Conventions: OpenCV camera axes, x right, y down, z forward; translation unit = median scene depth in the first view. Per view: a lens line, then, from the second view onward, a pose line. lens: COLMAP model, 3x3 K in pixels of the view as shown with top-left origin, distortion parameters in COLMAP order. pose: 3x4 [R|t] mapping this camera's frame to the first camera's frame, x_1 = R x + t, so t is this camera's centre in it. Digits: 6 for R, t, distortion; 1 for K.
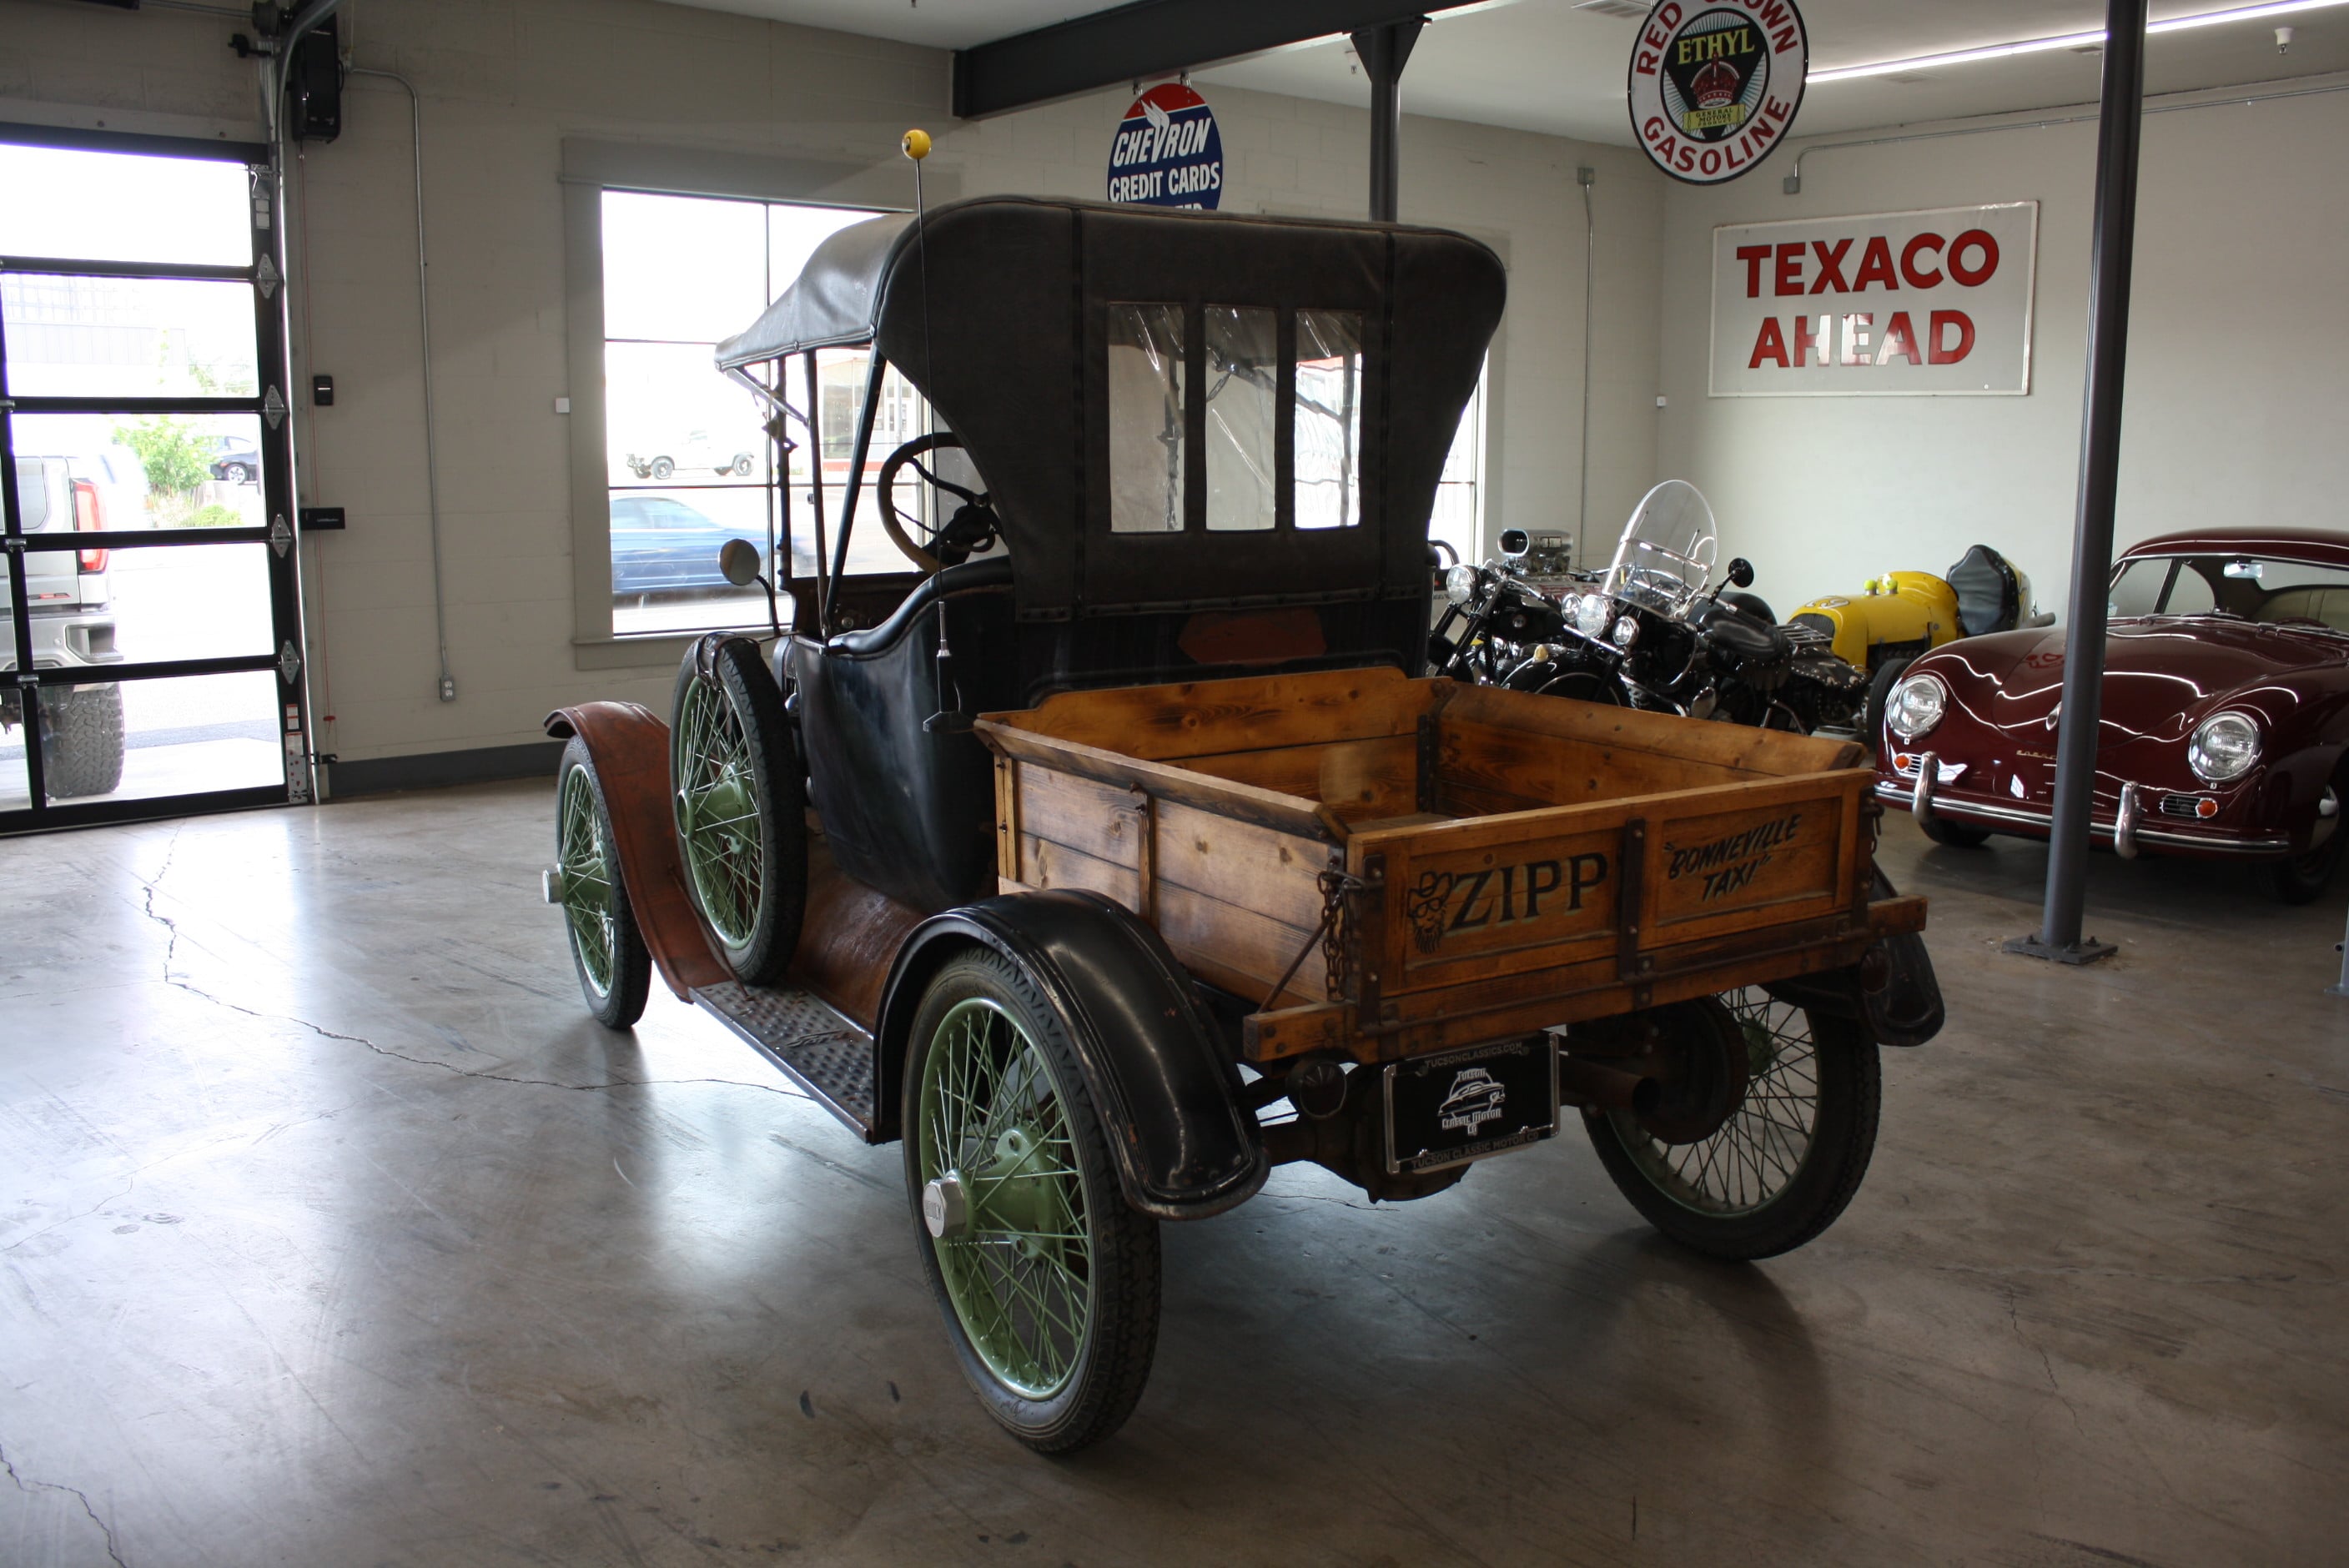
lens RADIAL K [[1980.7, 0, 1190.2], [0, 1980.7, 782.6], [0, 0, 1]] dist [-0.169704, 0.150906]
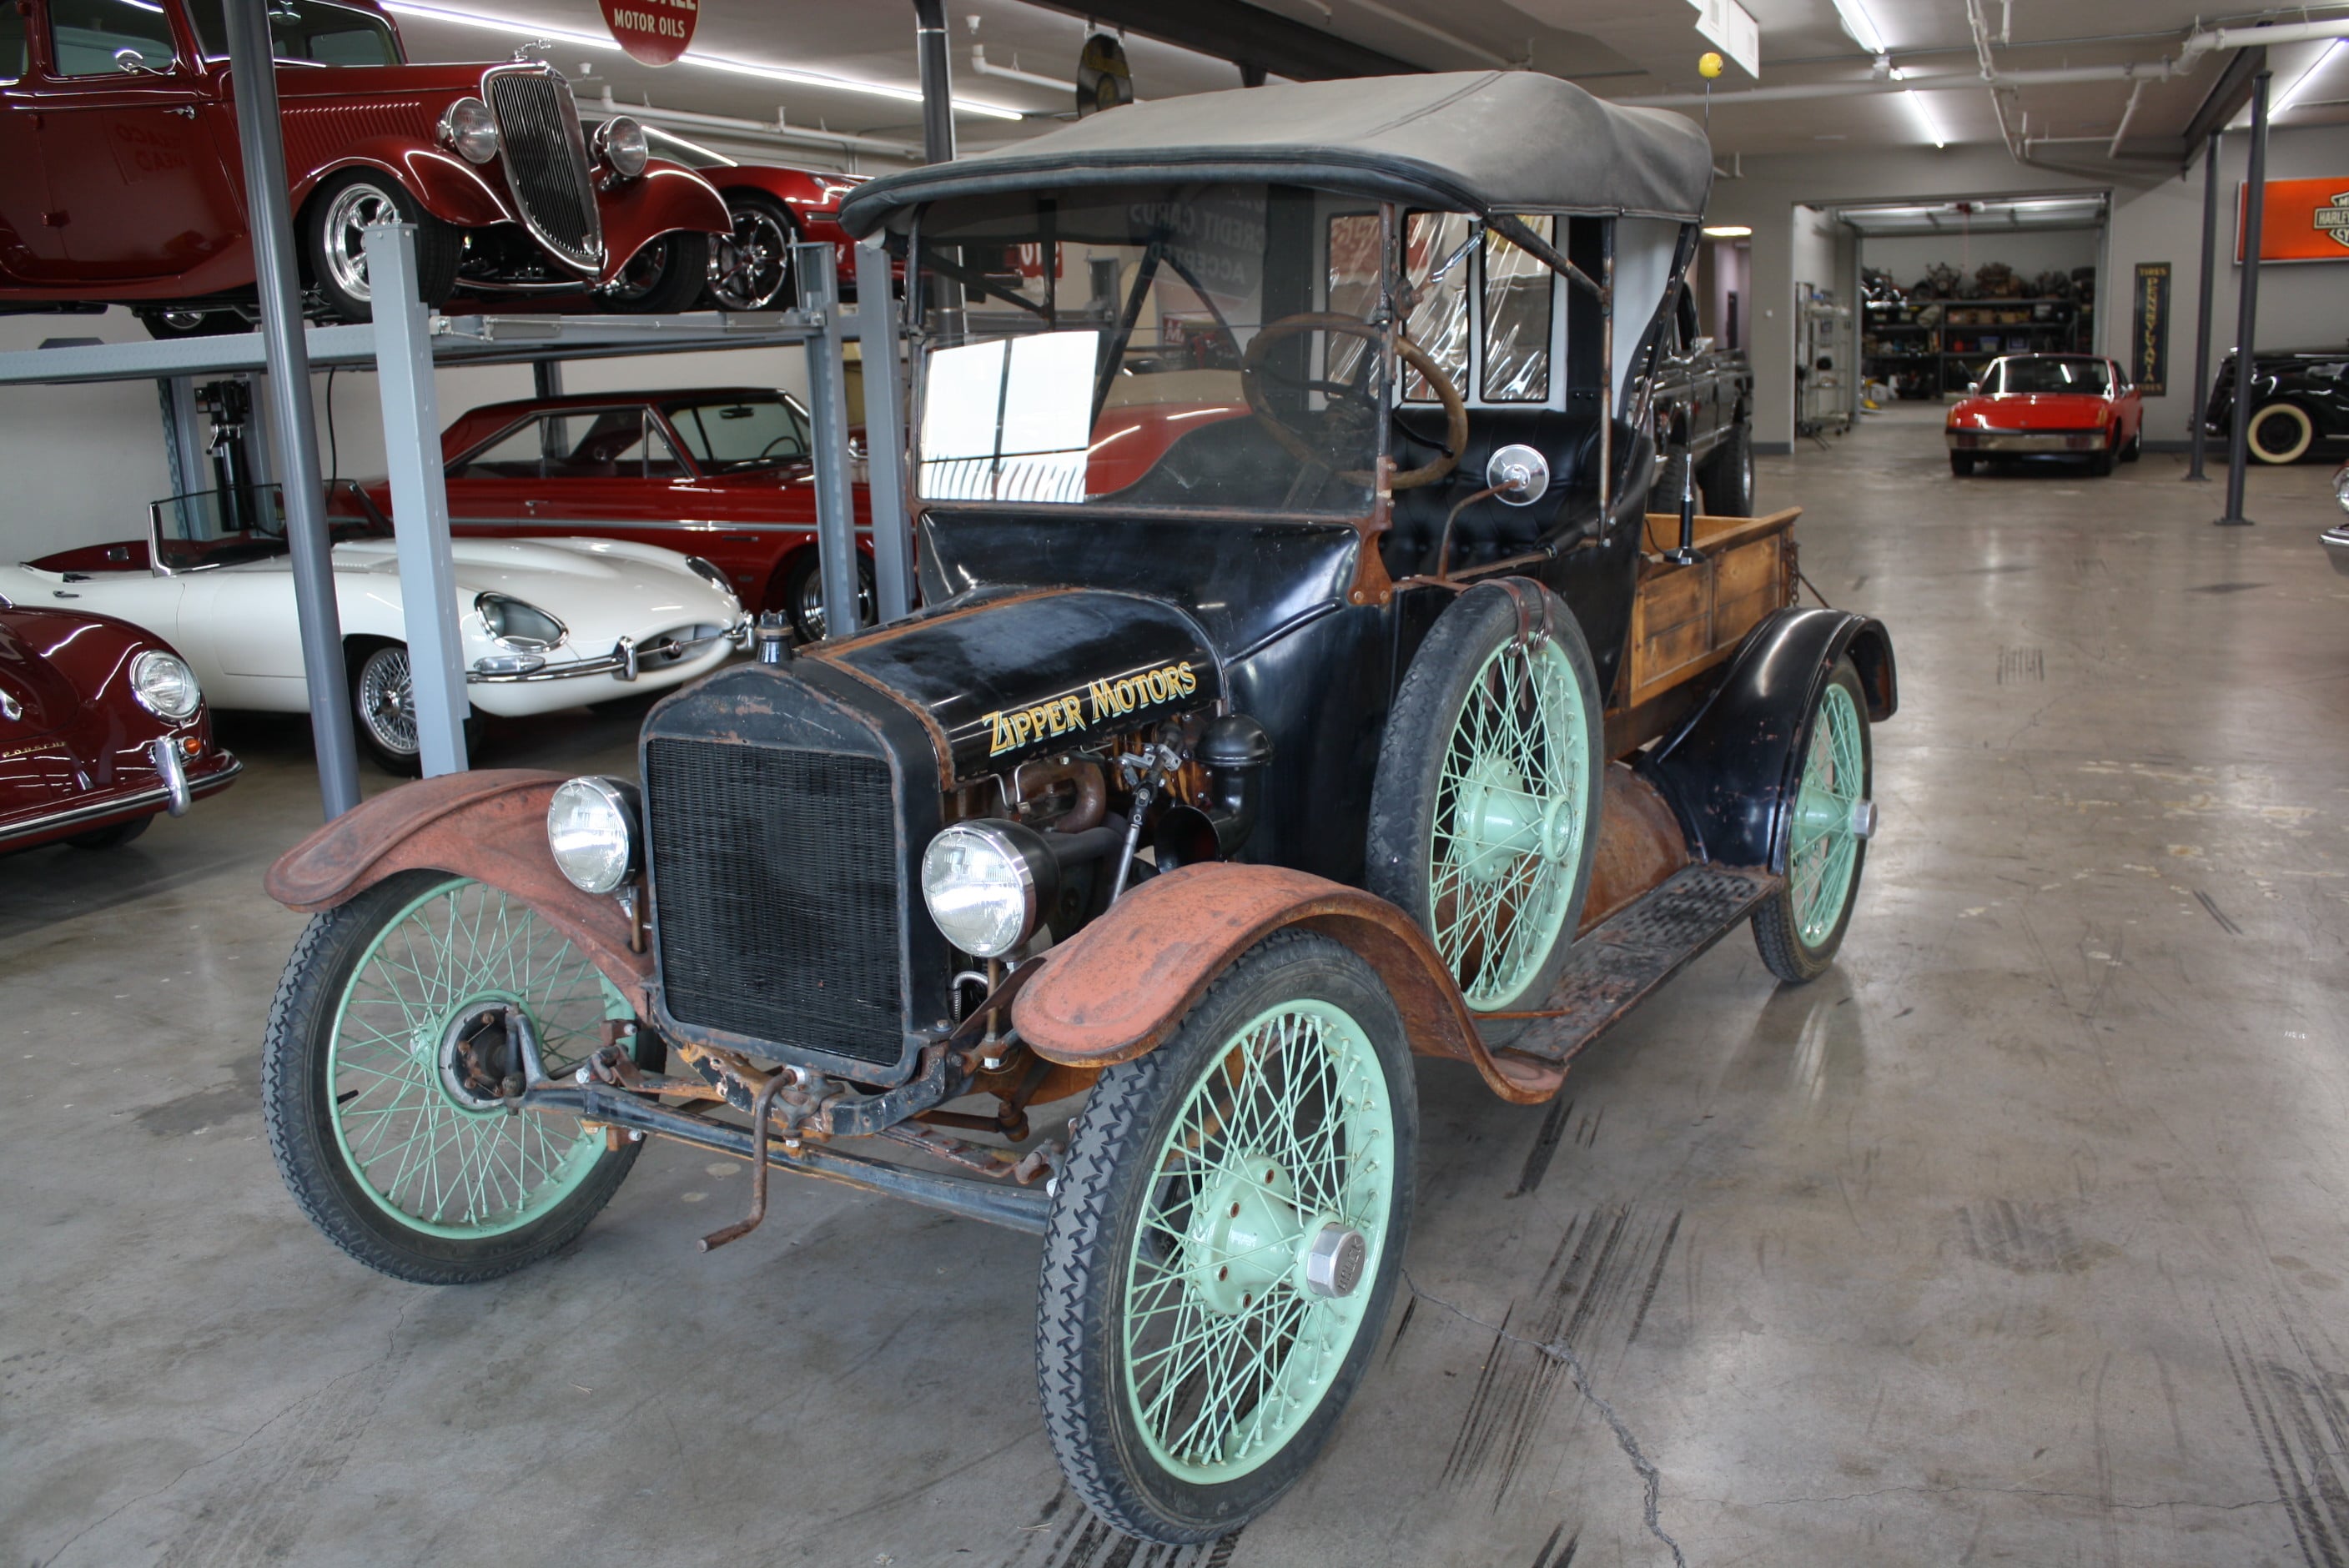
lens RADIAL K [[1980.7, 0, 1190.2], [0, 1980.7, 782.6], [0, 0, 1]] dist [-0.169704, 0.150906]
pose [[-0.443061, -0.182578, 0.877703, -0.878755], [0.182120, 0.940297, 0.287532, -0.247094], [-0.877798, 0.287241, -0.383358, 1.466161]]
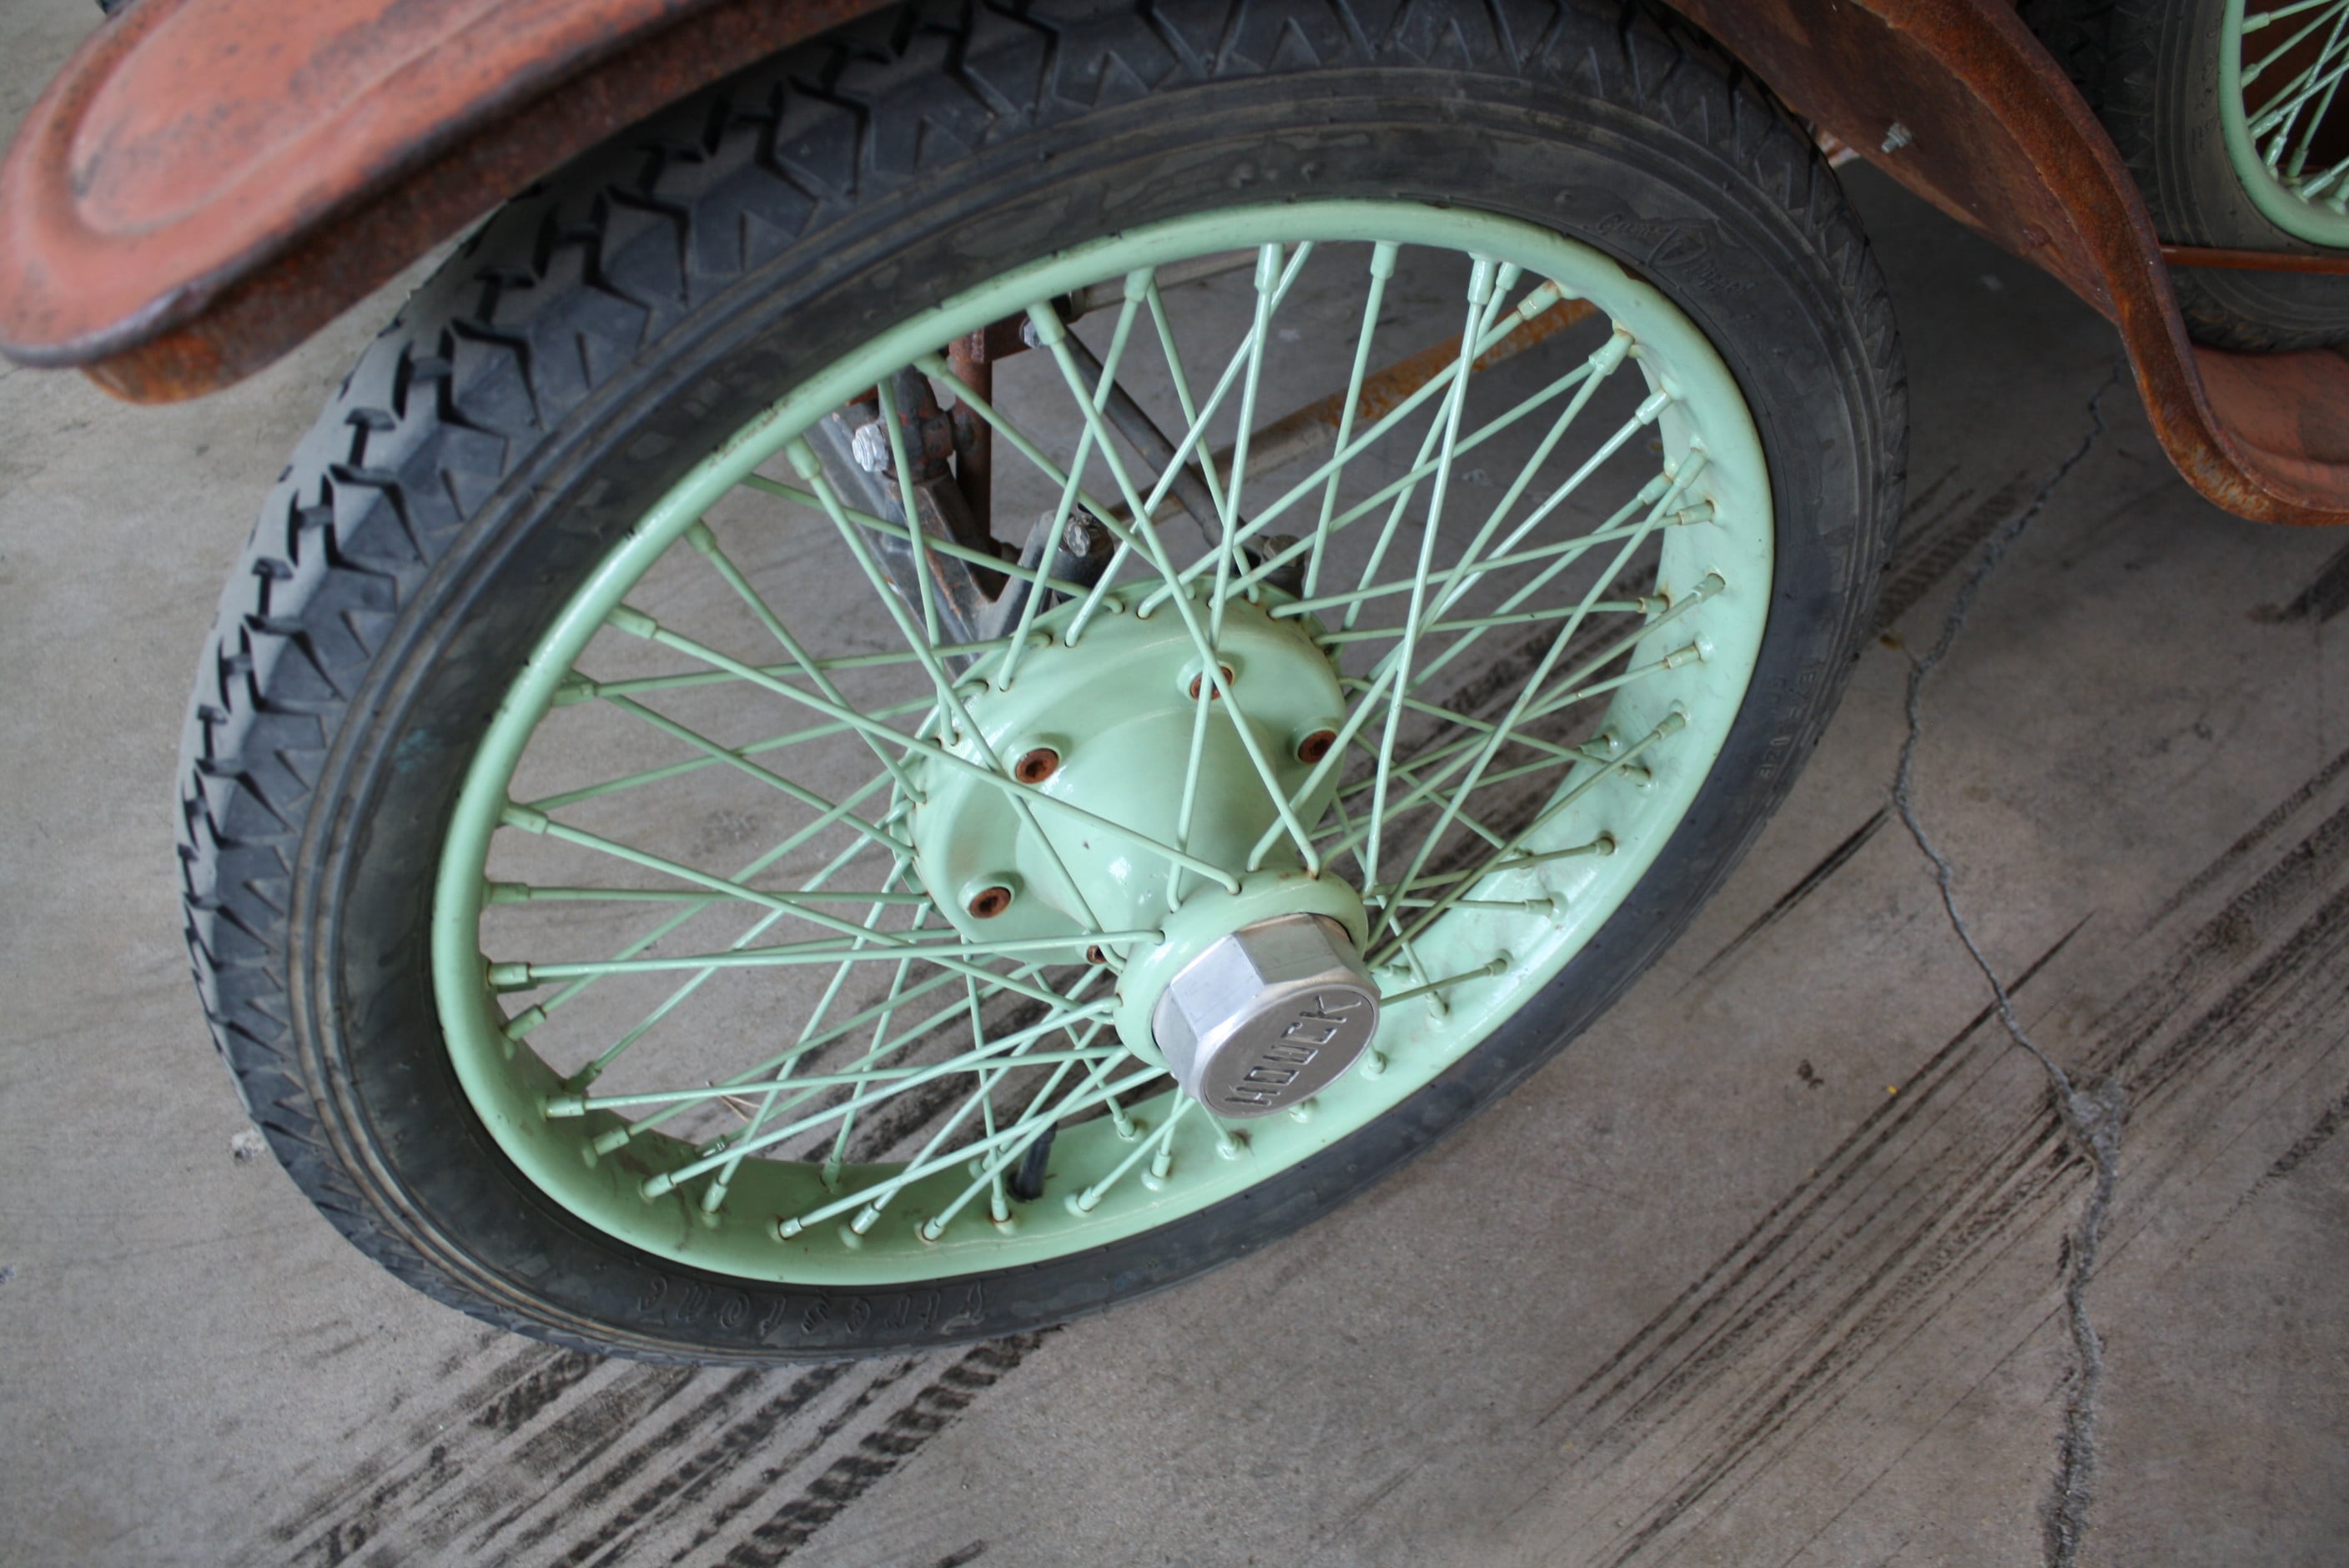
lens RADIAL K [[1973.3, 0, 1192.3], [0, 1973.3, 788.8], [0, 0, 1]] dist [-0.172511, 0.159054]
pose [[0.071136, -0.727332, 0.682590, -0.524374], [0.178784, 0.682538, 0.708645, -0.089368], [-0.981313, 0.071626, 0.178588, 1.214273]]
